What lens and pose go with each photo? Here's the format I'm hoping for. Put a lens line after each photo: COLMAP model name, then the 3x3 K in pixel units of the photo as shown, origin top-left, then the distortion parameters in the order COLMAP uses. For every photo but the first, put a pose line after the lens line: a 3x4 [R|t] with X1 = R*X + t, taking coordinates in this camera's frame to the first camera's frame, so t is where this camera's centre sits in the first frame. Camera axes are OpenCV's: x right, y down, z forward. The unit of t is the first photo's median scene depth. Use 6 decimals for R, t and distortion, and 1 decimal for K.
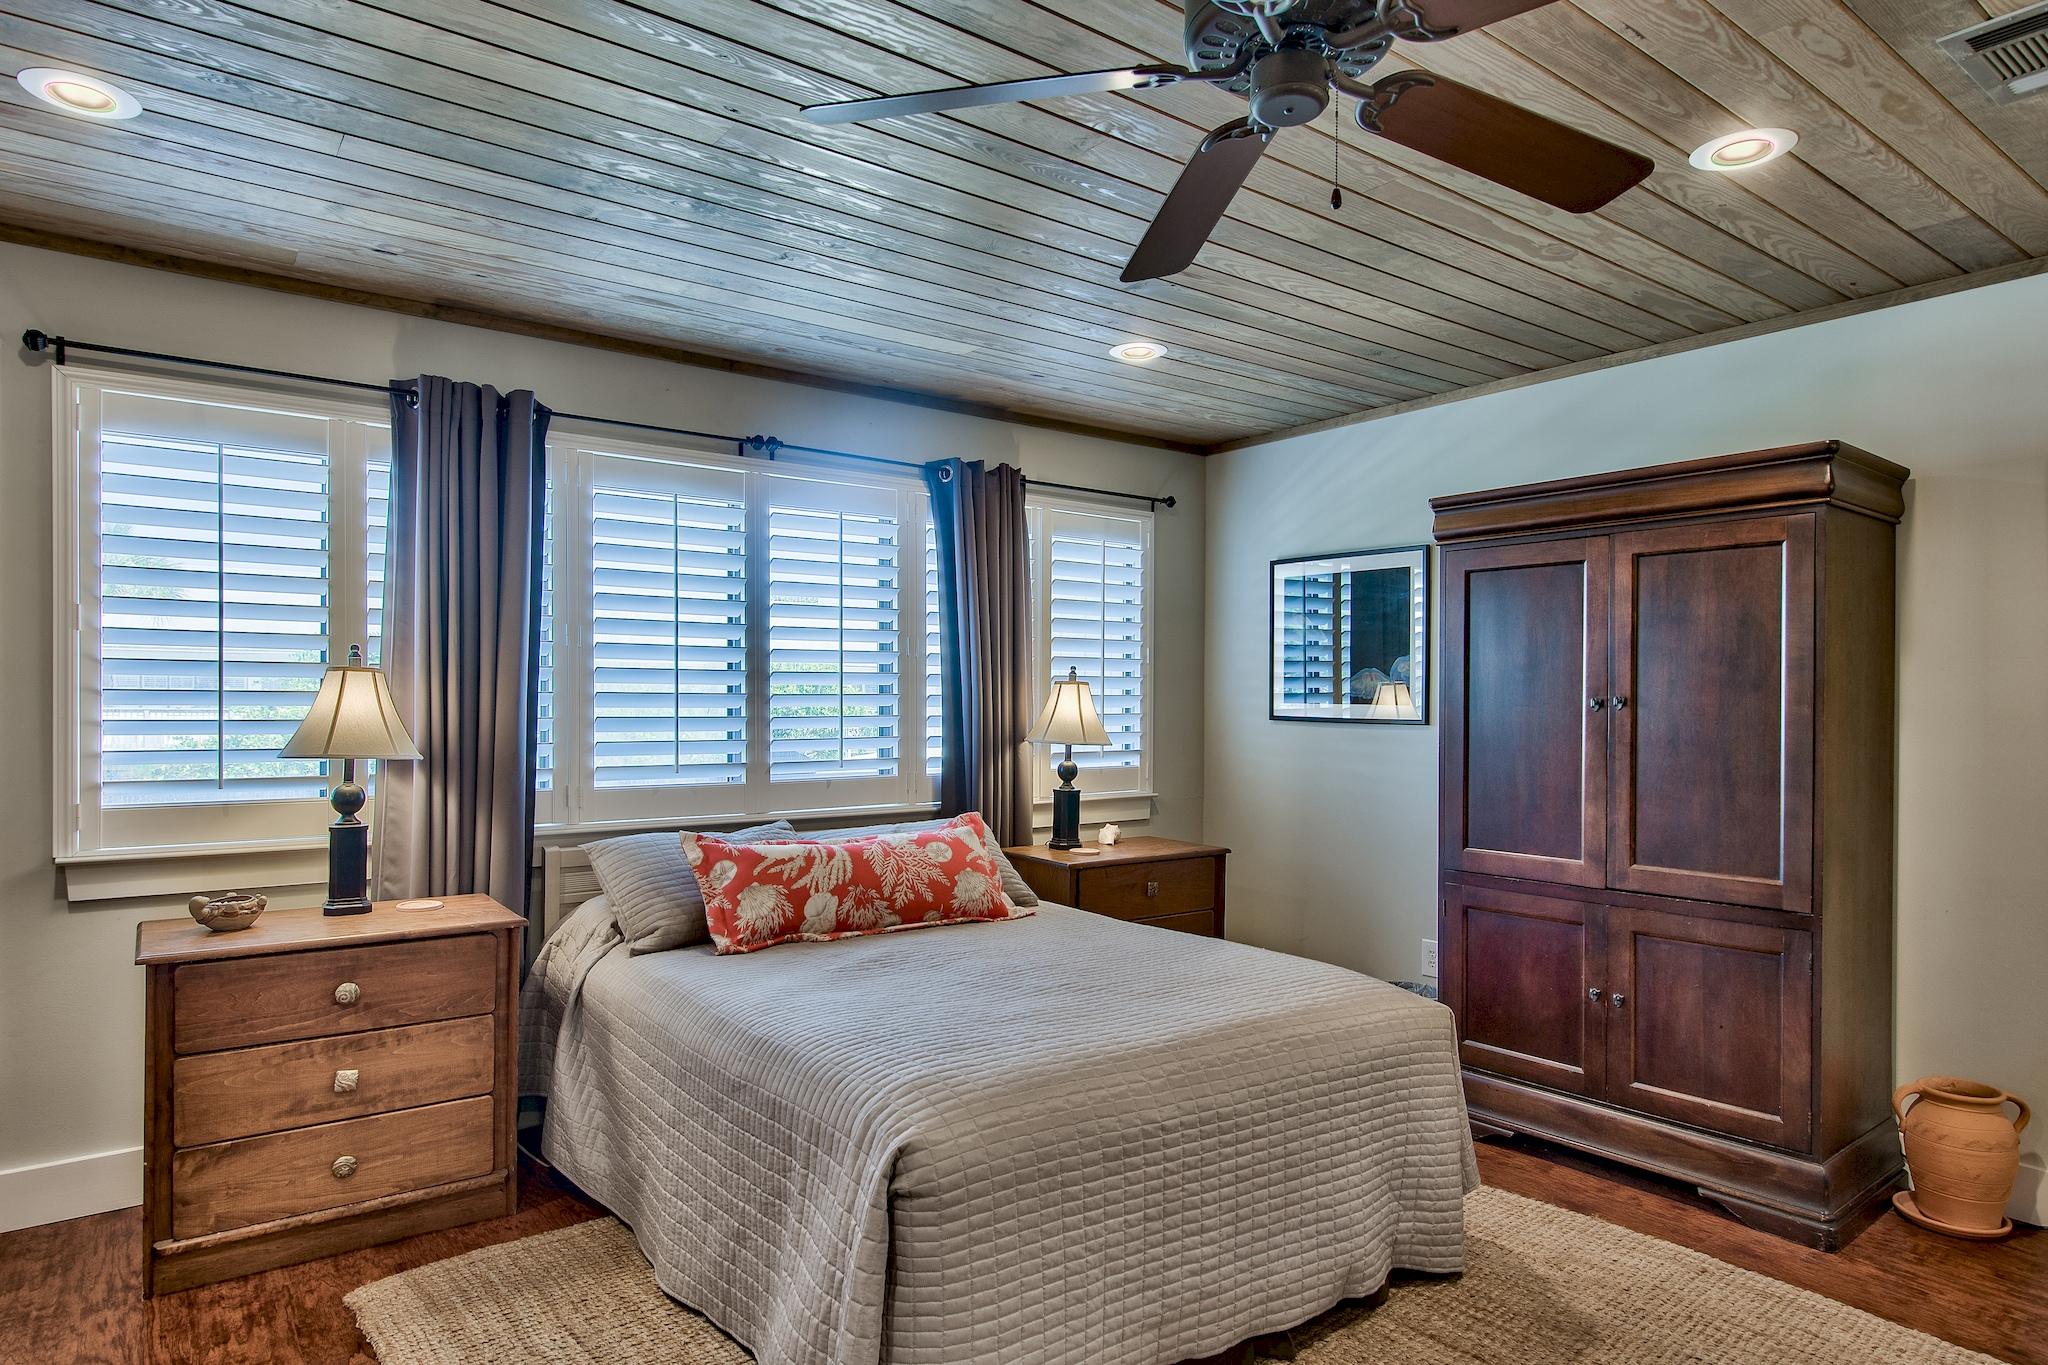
lens RADIAL K [[1193.8, 0, 1015.8], [0, 1193.8, 699.5], [0, 0, 1]] dist [-0.001356, -0.000676]
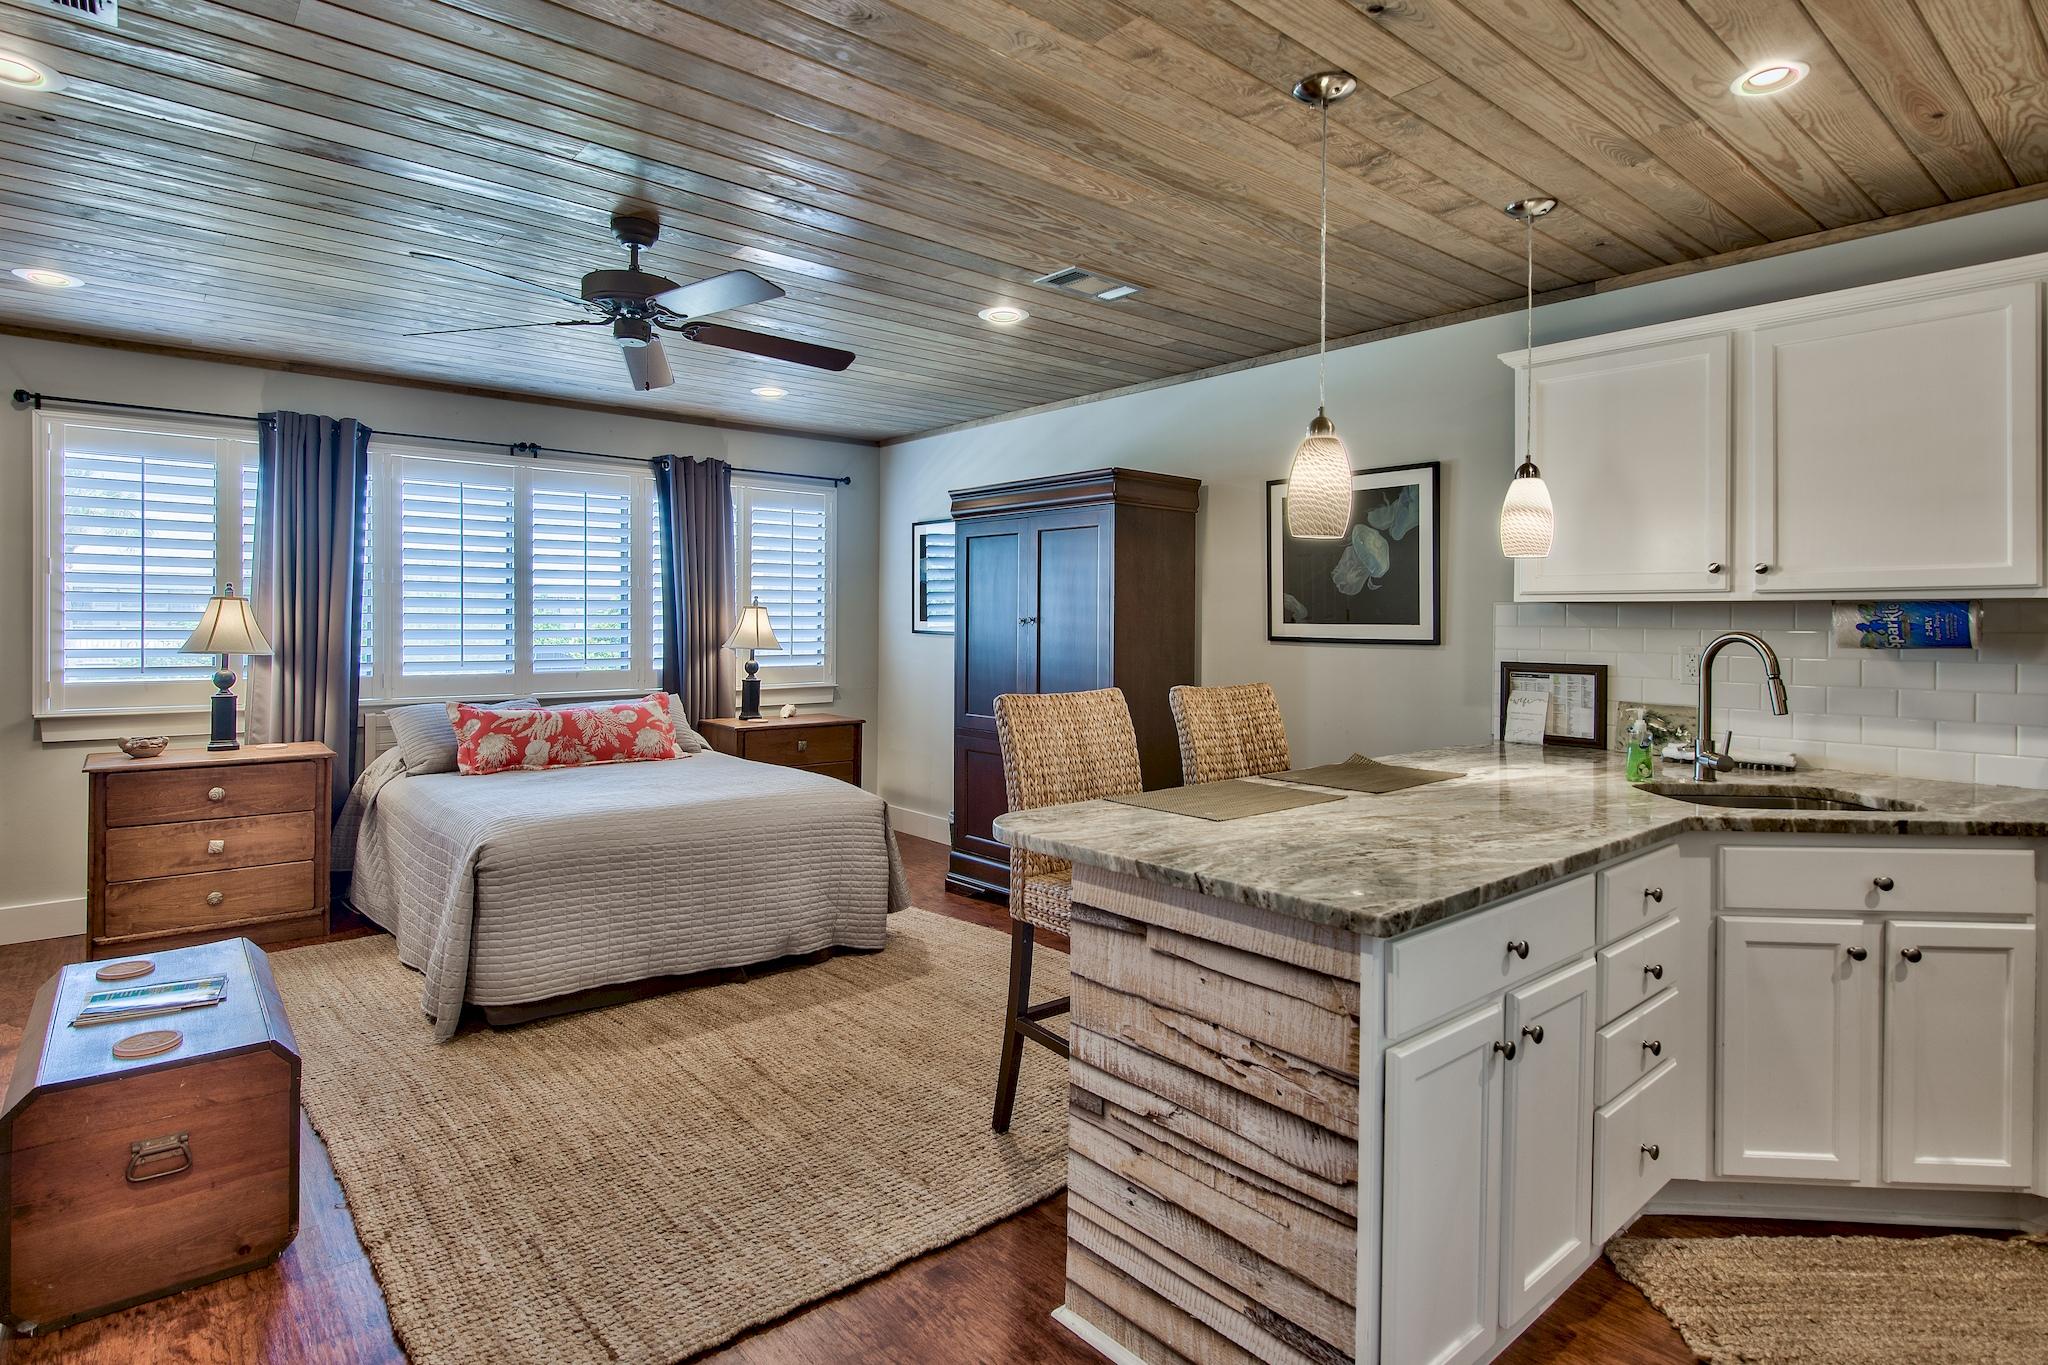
lens RADIAL K [[1052.5, 0, 973.8], [0, 1052.5, 621.1], [0, 0, 1]] dist [0.000225, -0.001436]
pose [[0.998938, 0.001396, 0.046060, 0.355420], [-0.001424, 0.999999, 0.000586, 0.002648], [-0.046059, -0.000651, 0.998938, -0.427891]]
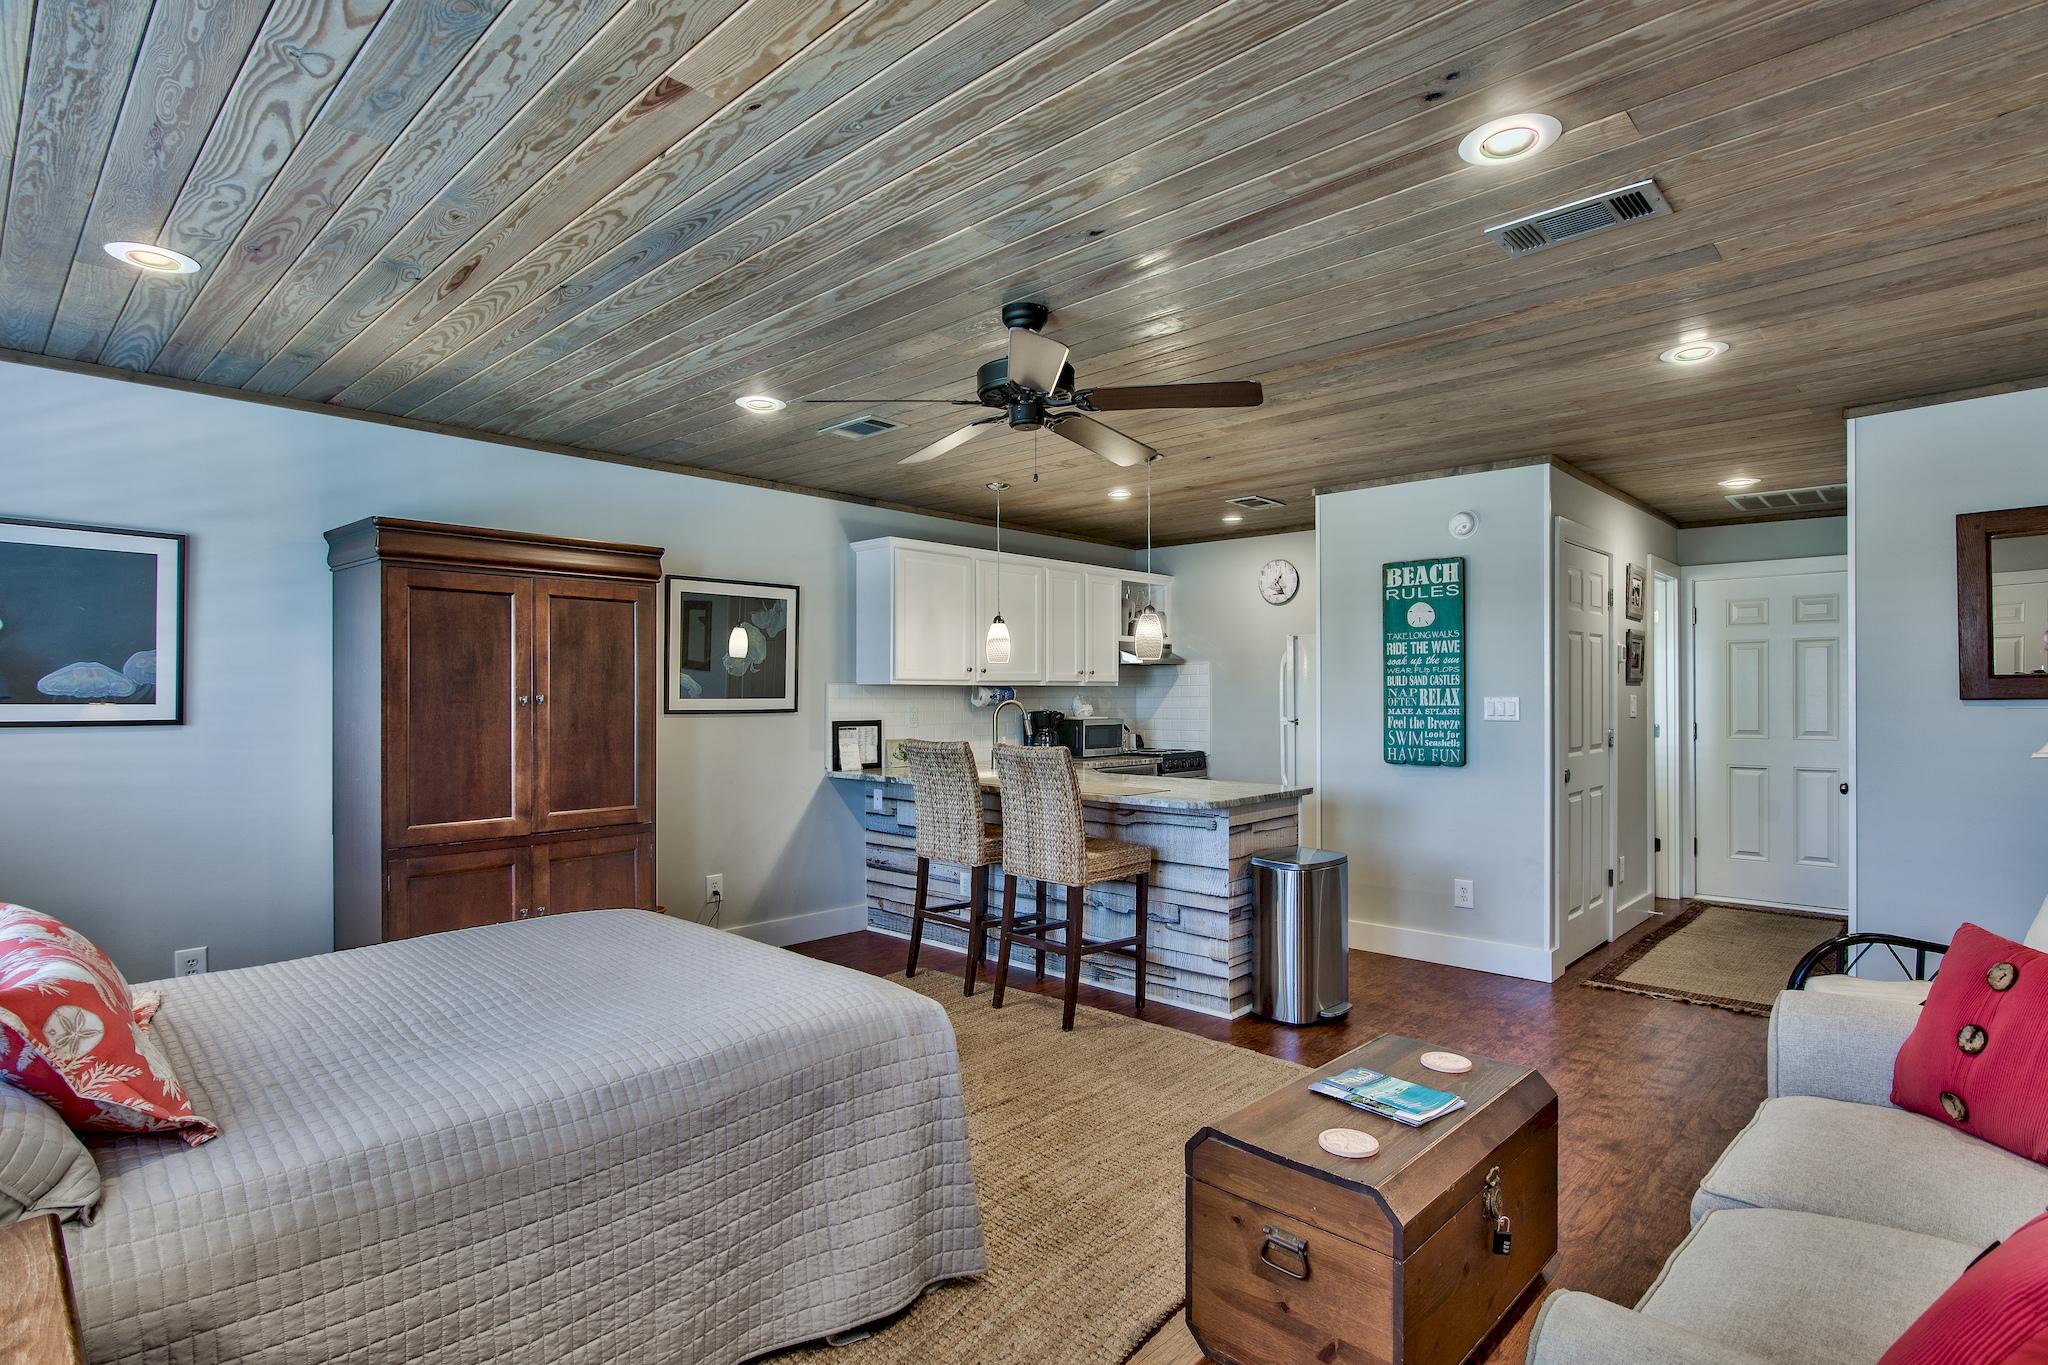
lens RADIAL K [[1025.7, 0, 1024.0], [0, 1025.7, 682.5], [0, 0, 1]] dist [0.001532, 0.000109]
pose [[-0.174200, 0.005023, 0.984698, -0.767576], [0.000960, 0.999987, -0.004931, -0.010234], [-0.984710, 0.000086, -0.174202, 0.638987]]
